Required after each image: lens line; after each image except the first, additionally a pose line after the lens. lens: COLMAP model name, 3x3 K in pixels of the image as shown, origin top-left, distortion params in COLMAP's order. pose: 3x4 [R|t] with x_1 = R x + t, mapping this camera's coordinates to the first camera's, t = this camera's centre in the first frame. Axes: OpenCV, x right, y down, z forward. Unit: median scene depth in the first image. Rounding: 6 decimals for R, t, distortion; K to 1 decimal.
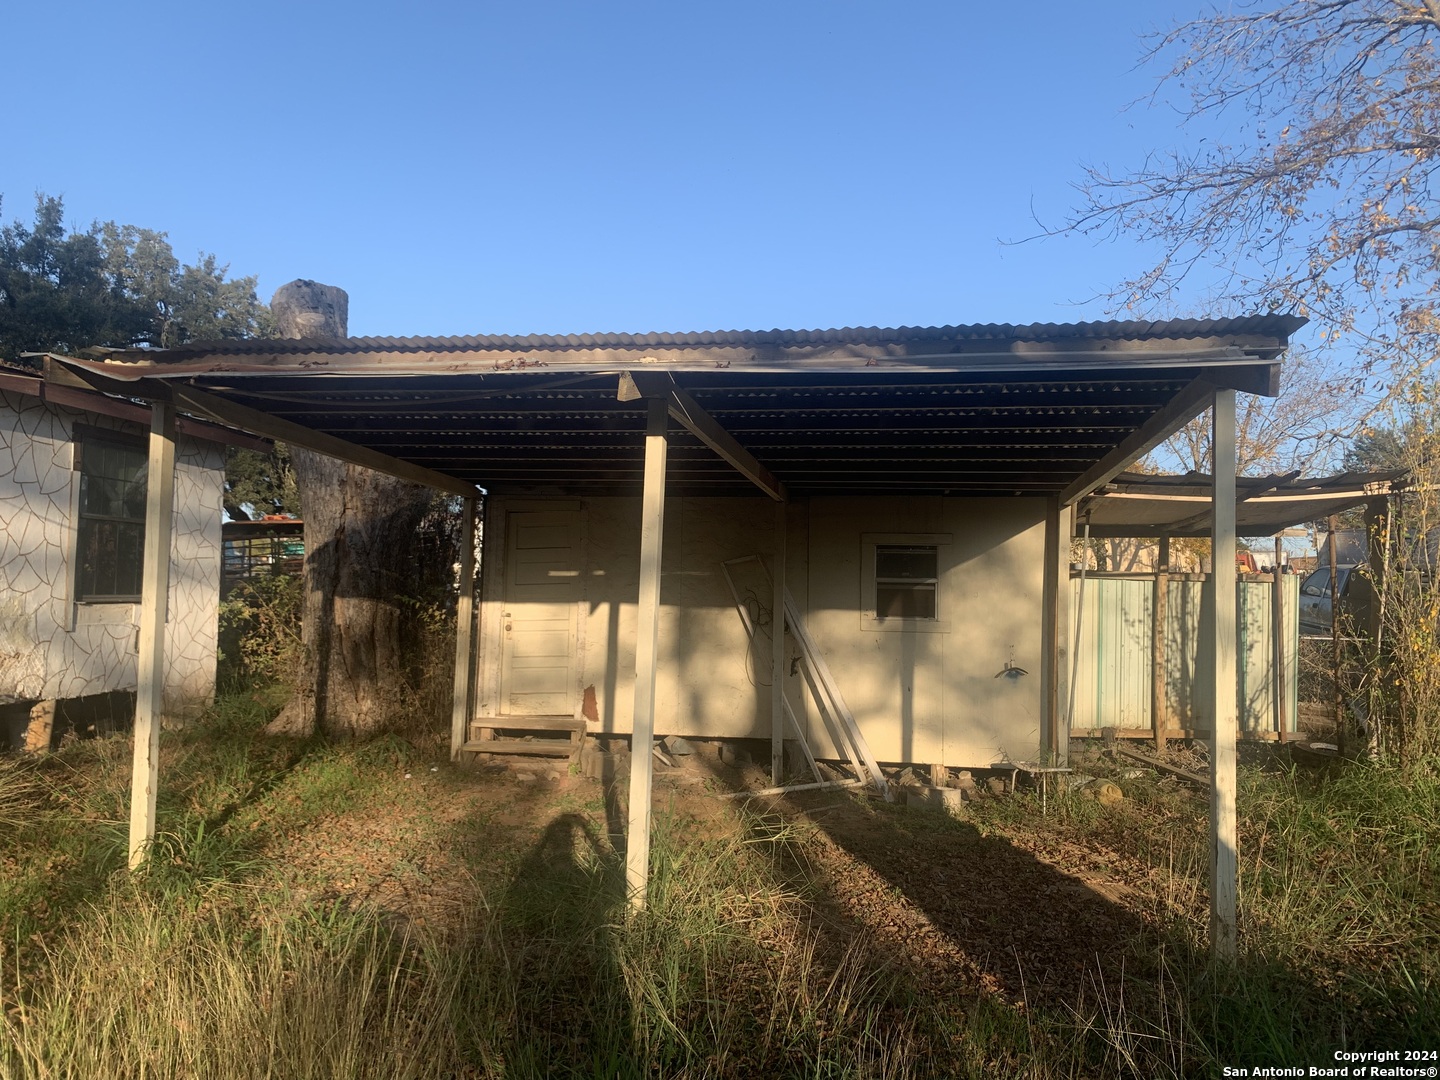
lens RADIAL K [[1099.6, 0, 711.5], [0, 1099.6, 537.1], [0, 0, 1]] dist [0.101274, -0.123739]
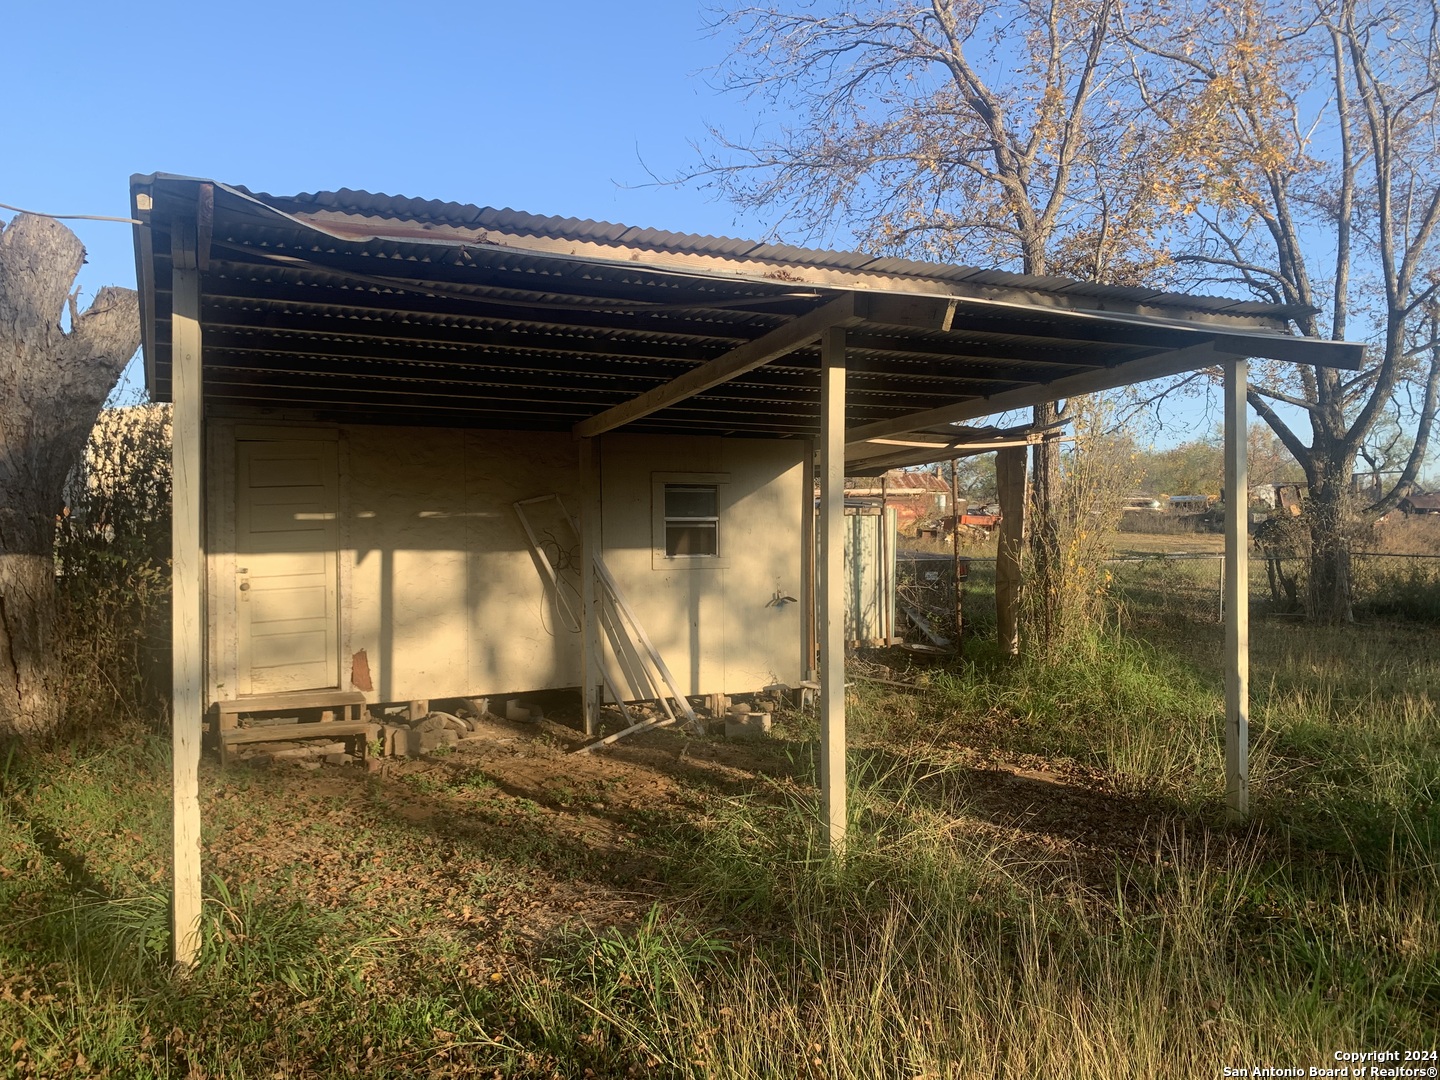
lens RADIAL K [[1100.9, 0, 701.6], [0, 1100.9, 516.6], [0, 0, 1]] dist [0.029503, -0.004844]
pose [[0.817917, -0.015791, 0.575119, -0.376894], [-0.005346, 0.999372, 0.035042, 0.002283], [-0.575311, -0.031736, 0.817319, 0.160983]]
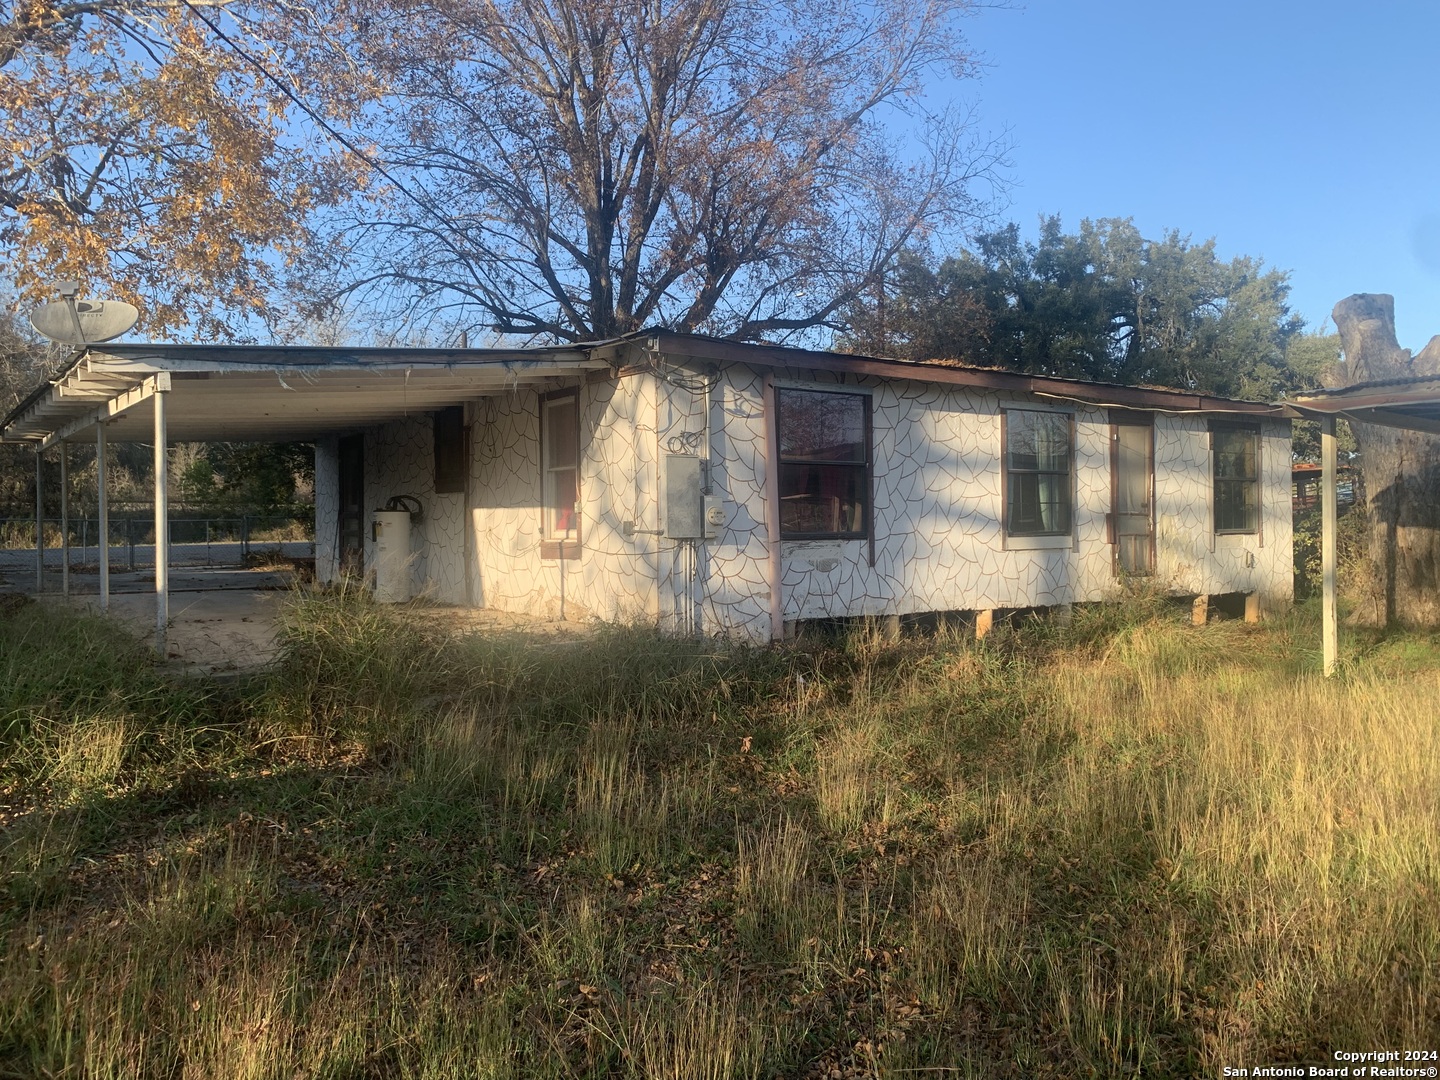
lens RADIAL K [[1102.2, 0, 702.2], [0, 1102.2, 539.5], [0, 0, 1]] dist [0.011231, -0.008591]
pose [[0.697759, -0.020433, -0.716042, 0.036986], [0.061573, 0.997604, 0.031533, -0.025936], [0.713682, -0.066091, 0.697345, -0.566732]]
